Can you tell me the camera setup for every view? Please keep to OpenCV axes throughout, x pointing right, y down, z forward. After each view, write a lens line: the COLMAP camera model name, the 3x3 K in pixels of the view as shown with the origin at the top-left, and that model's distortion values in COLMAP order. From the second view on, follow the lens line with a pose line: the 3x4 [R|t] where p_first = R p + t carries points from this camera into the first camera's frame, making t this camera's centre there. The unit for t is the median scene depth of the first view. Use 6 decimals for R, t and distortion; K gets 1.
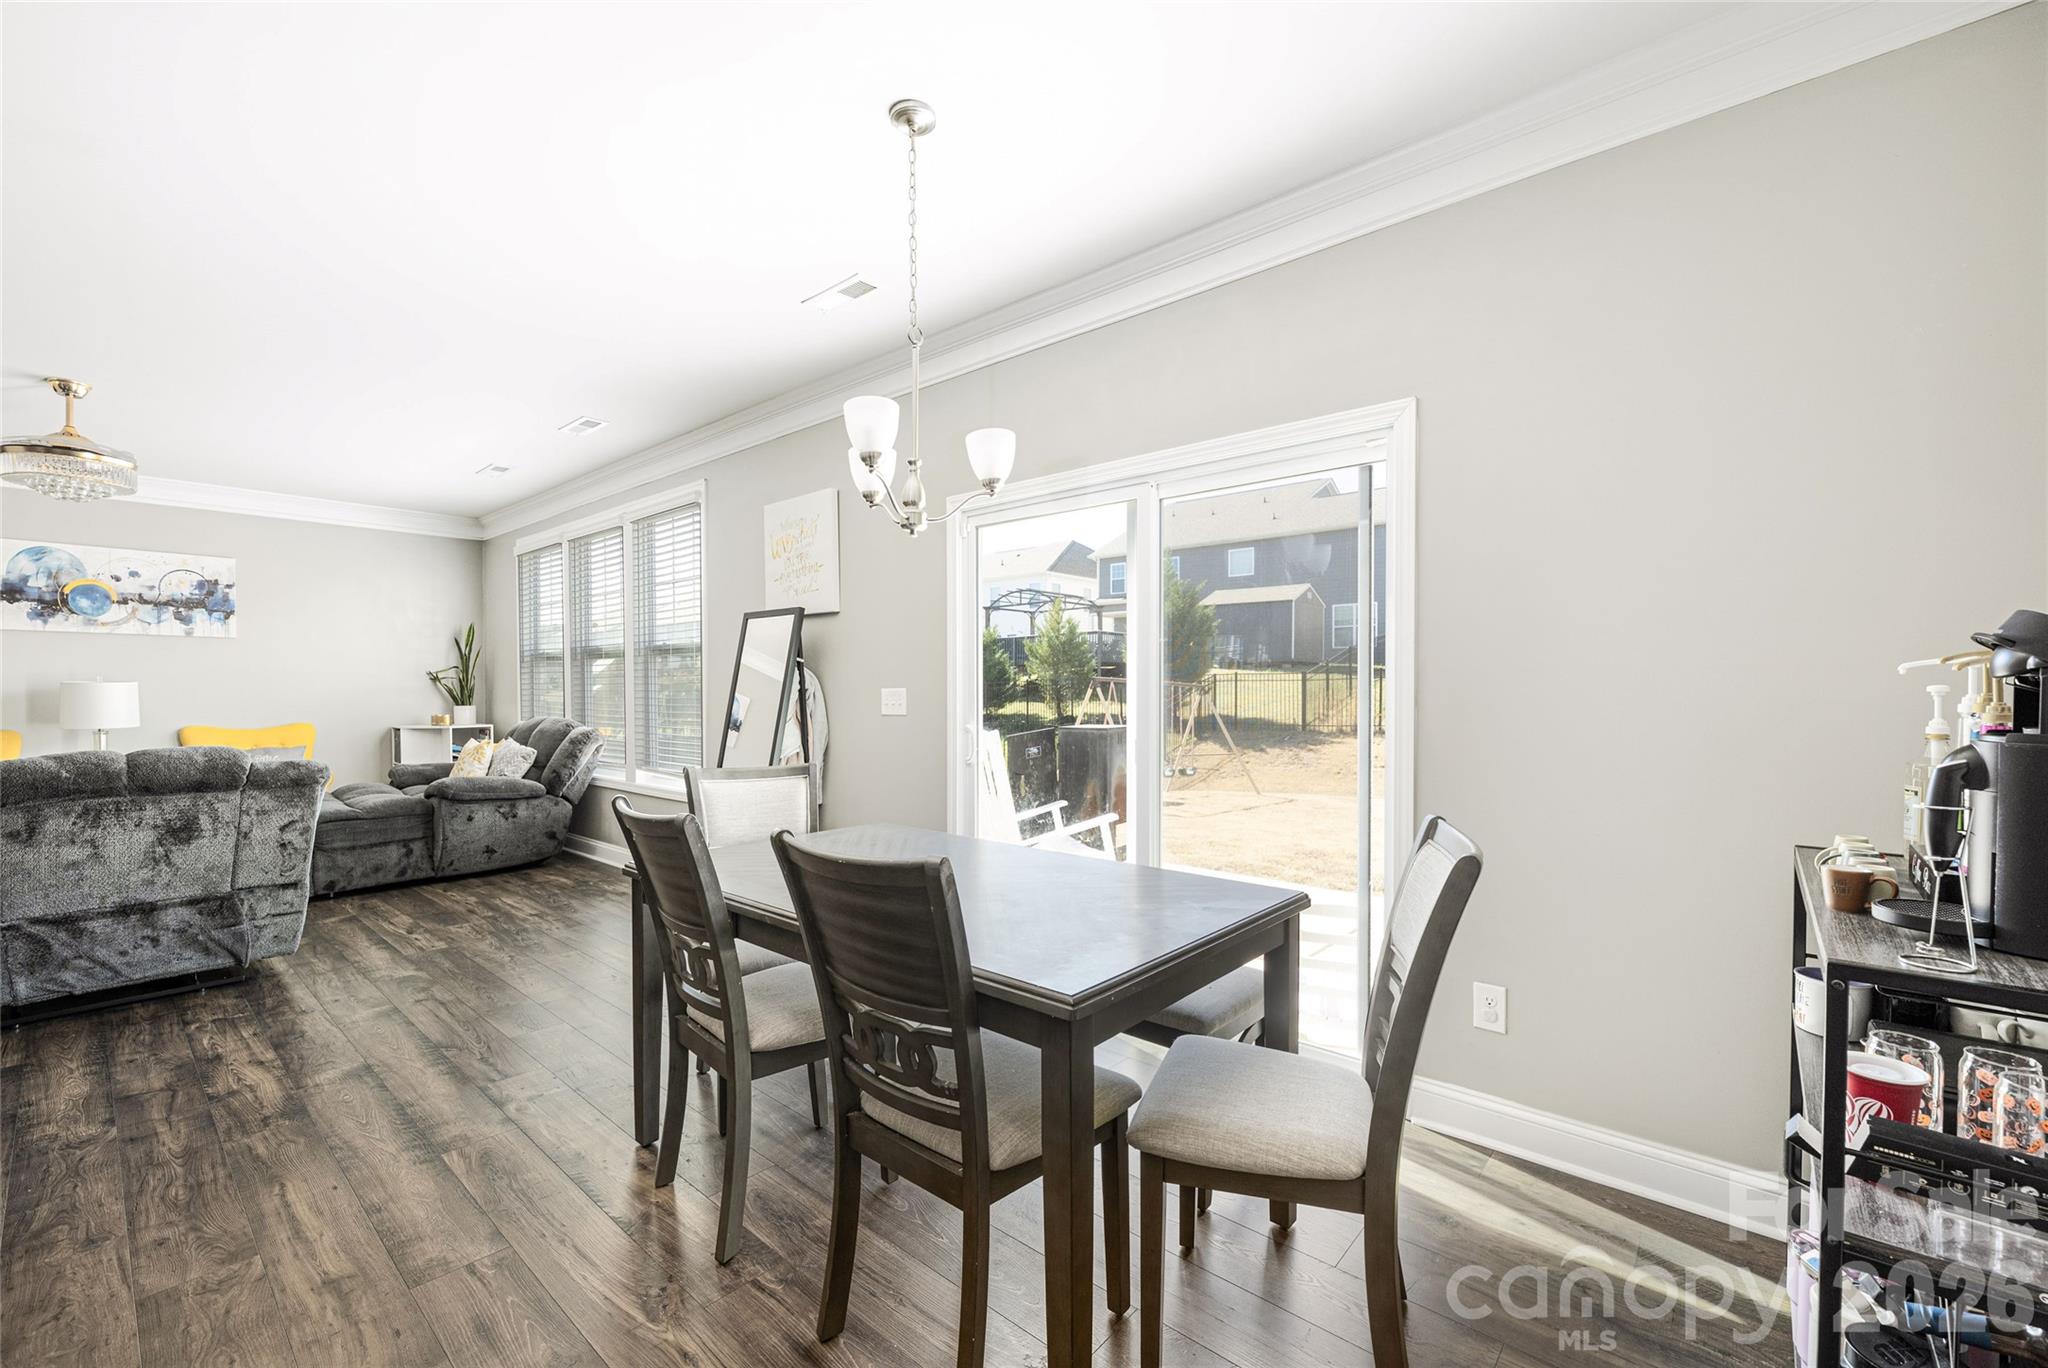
lens RADIAL K [[838.4, 0, 998.8], [0, 838.4, 702.2], [0, 0, 1]] dist [-0.002268, -0.000642]
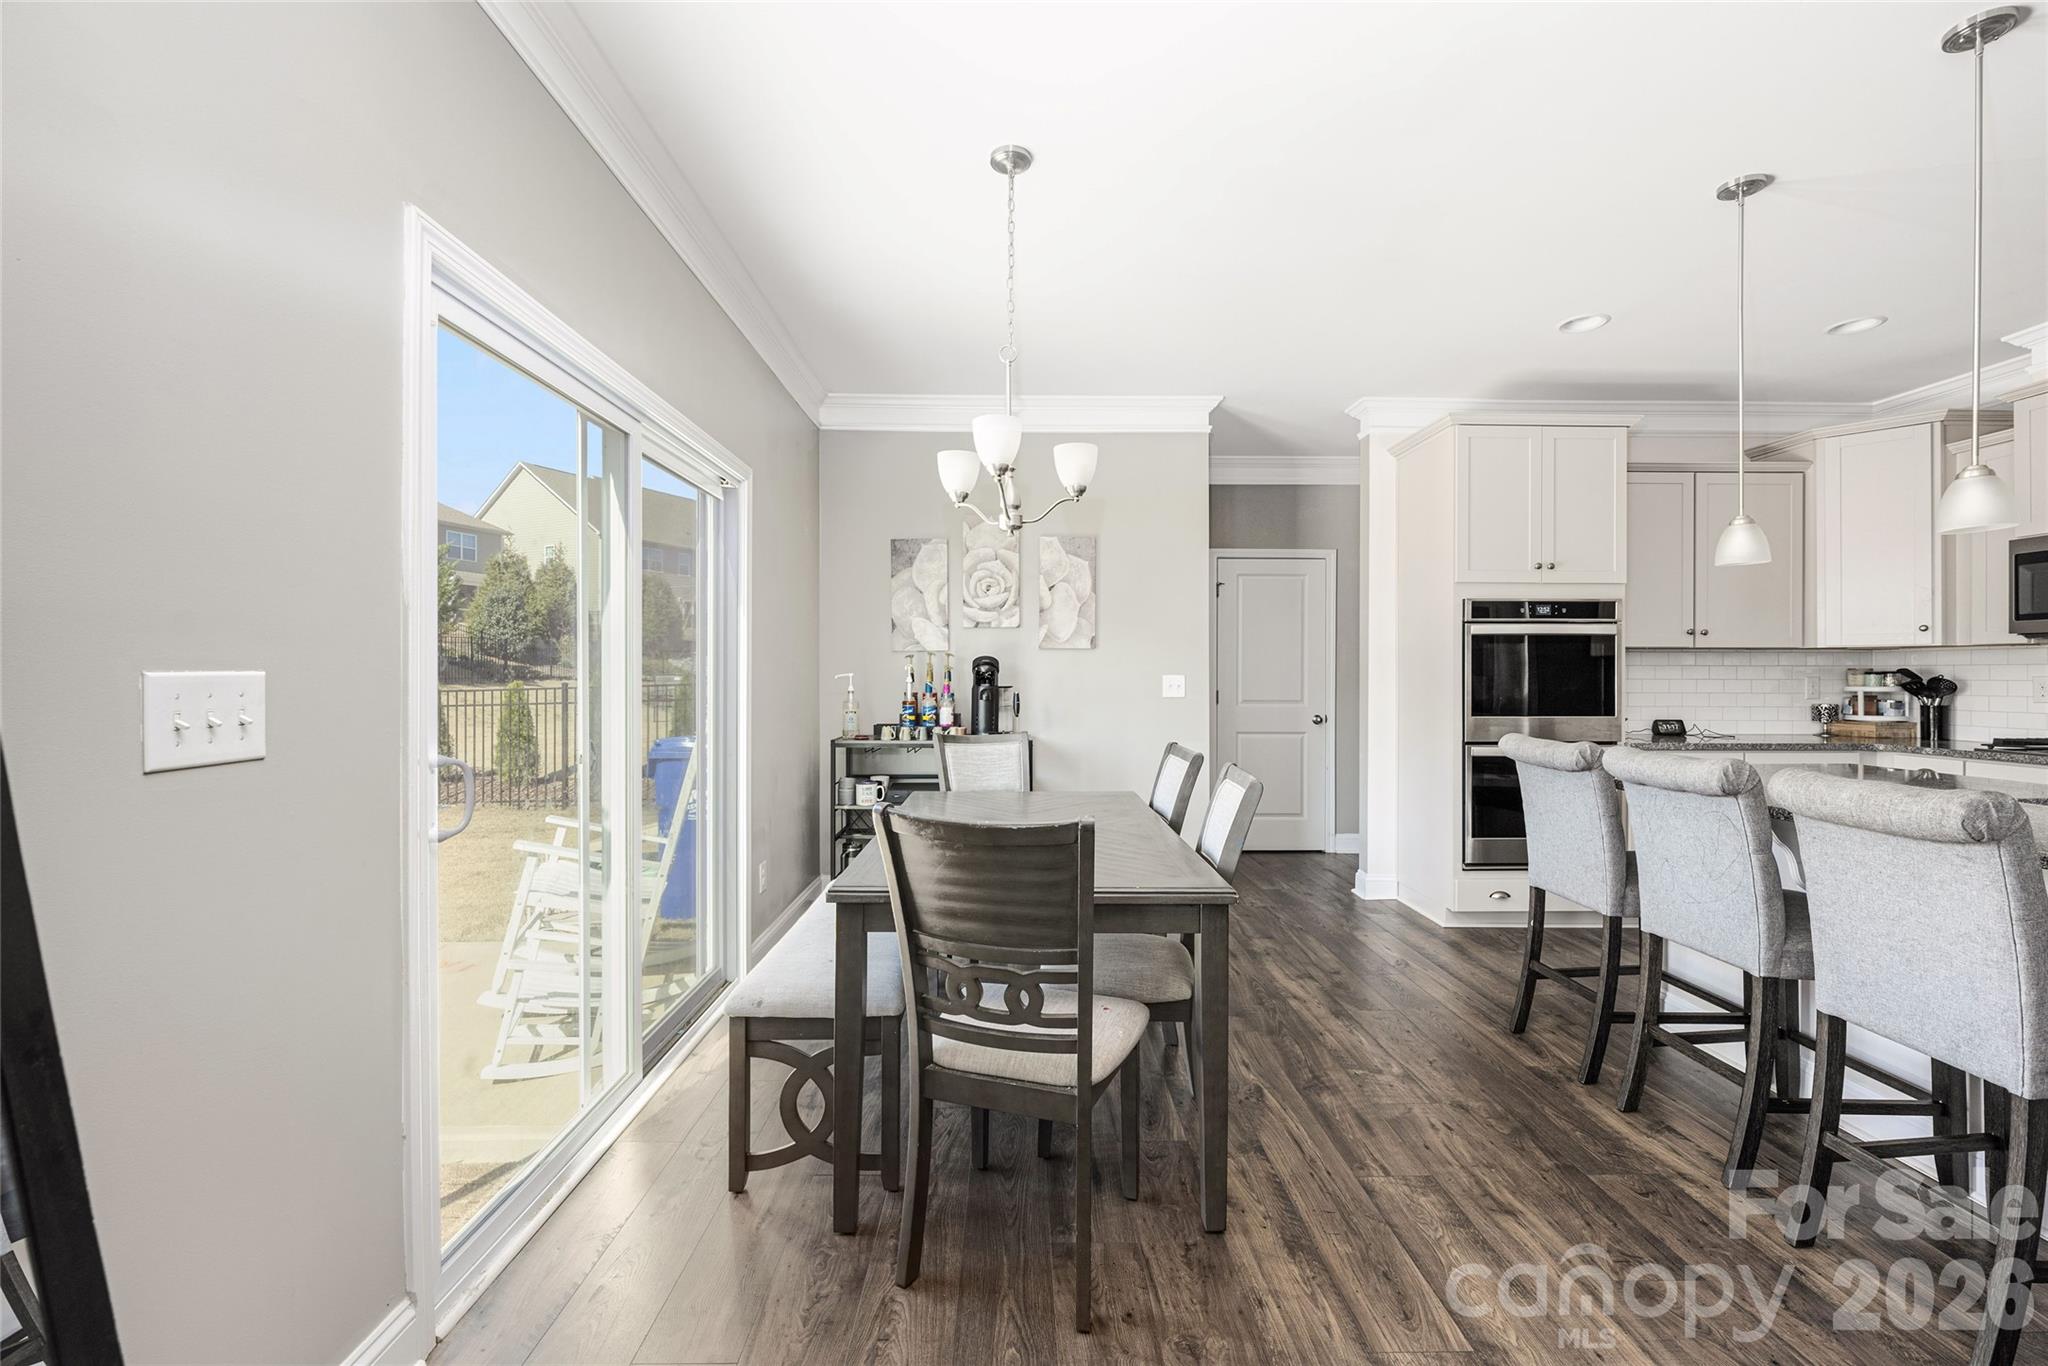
lens RADIAL K [[840.5, 0, 1027.9], [0, 840.5, 675.6], [0, 0, 1]] dist [-0.001138, 0.000173]
pose [[-0.679900, 0.000291, 0.733305, -0.359122], [0.011463, 0.999882, 0.010232, -0.010808], [-0.733215, 0.015362, -0.679823, 0.672669]]
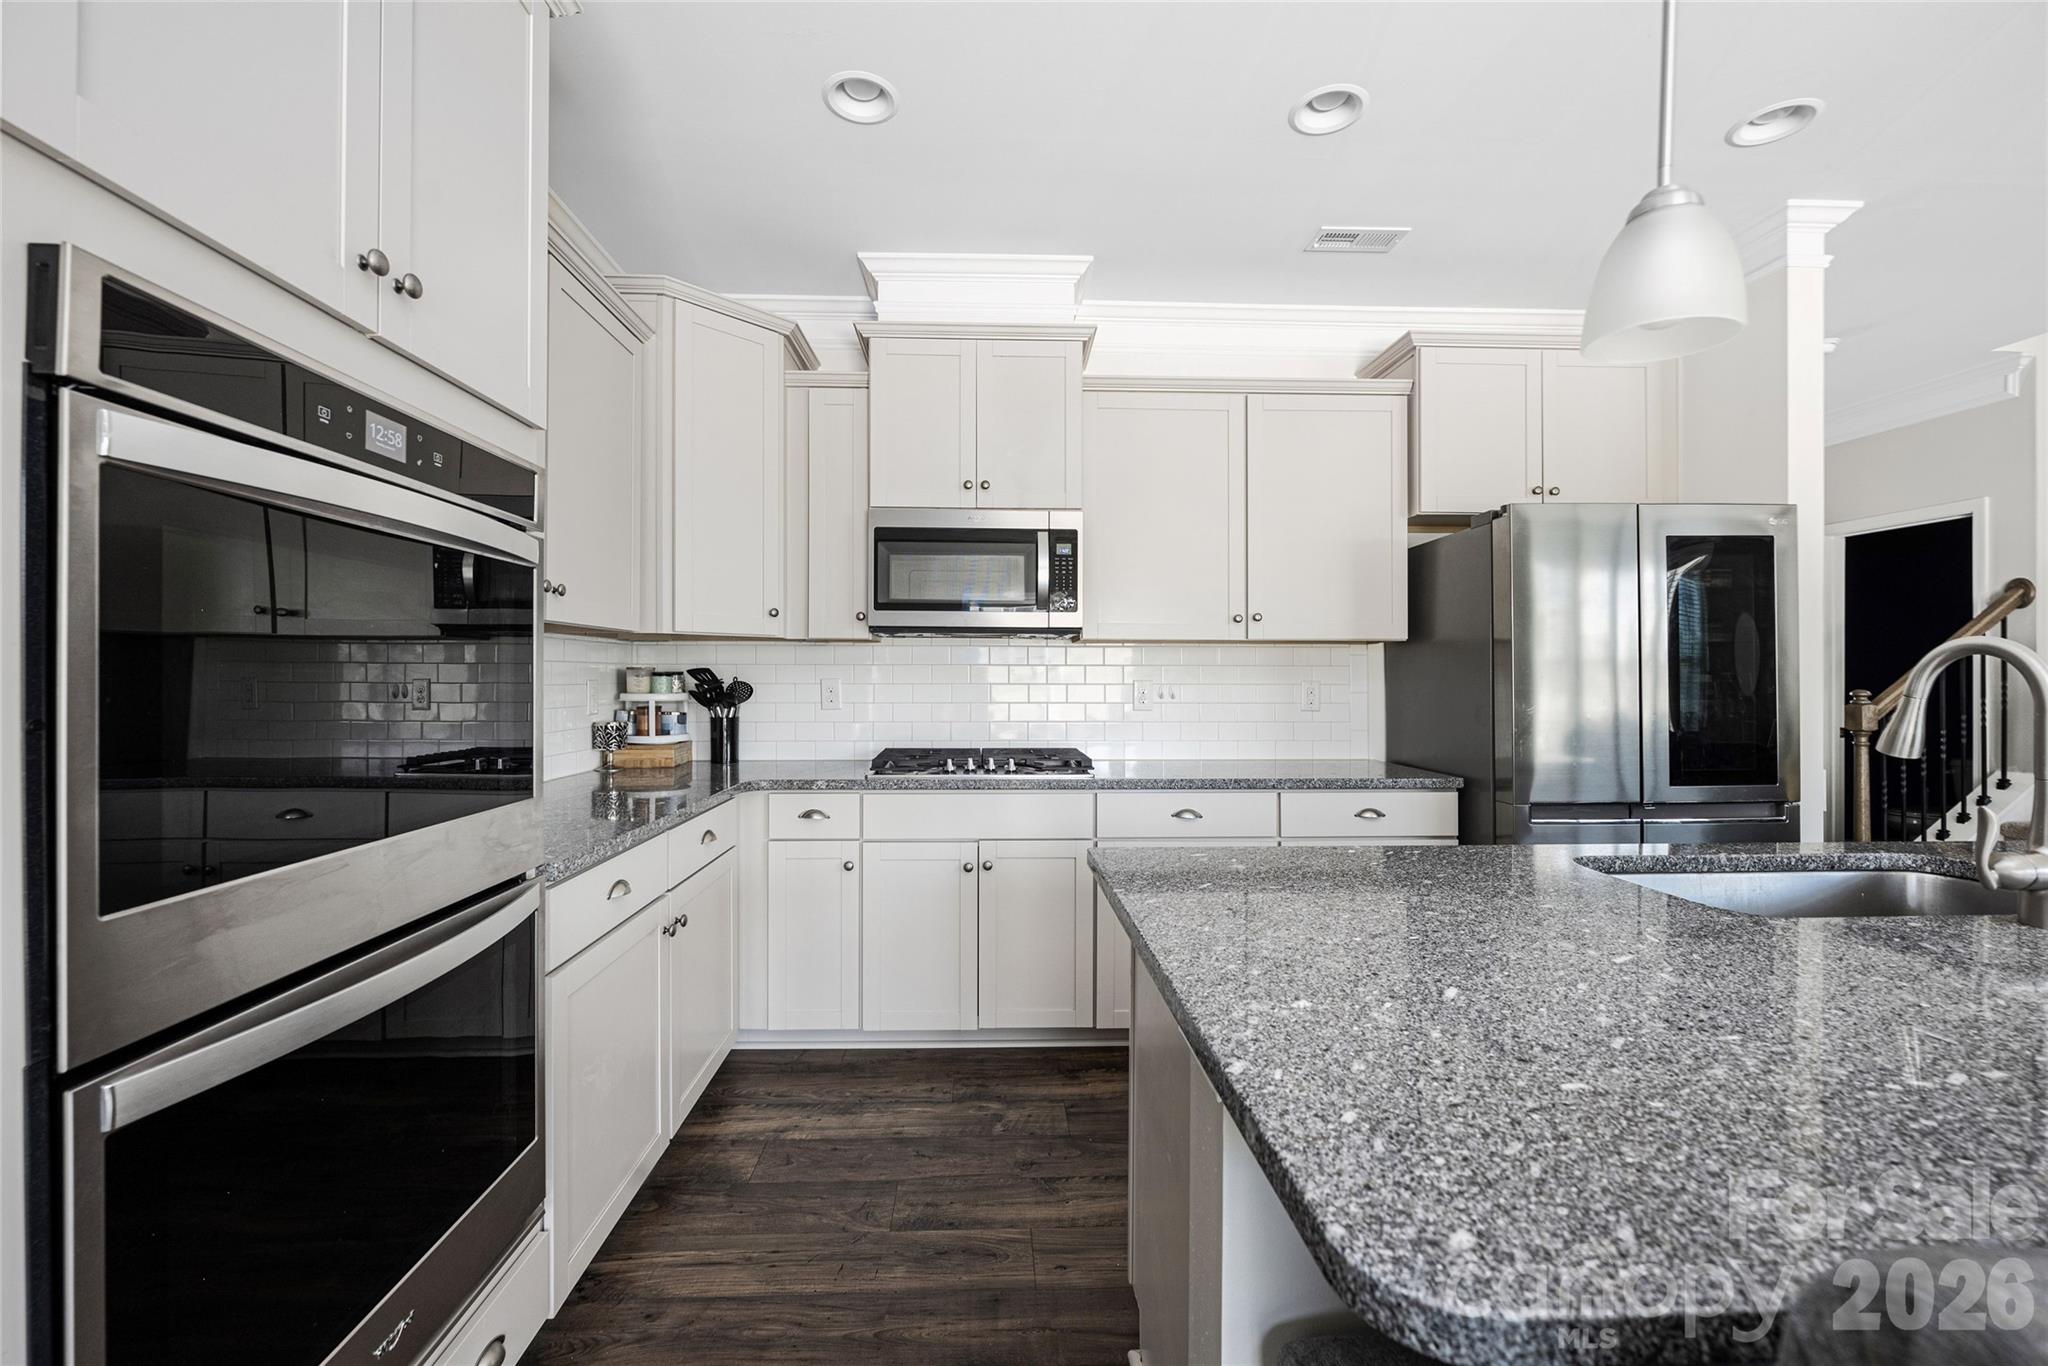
lens RADIAL K [[828.8, 0, 1022.3], [0, 828.8, 675.0], [0, 0, 1]] dist [-0.005053, -0.000167]
pose [[-0.713289, -0.001606, -0.700868, -0.109410], [-0.013343, 0.999847, 0.011289, -0.004890], [0.700743, 0.017405, -0.713202, 0.108853]]
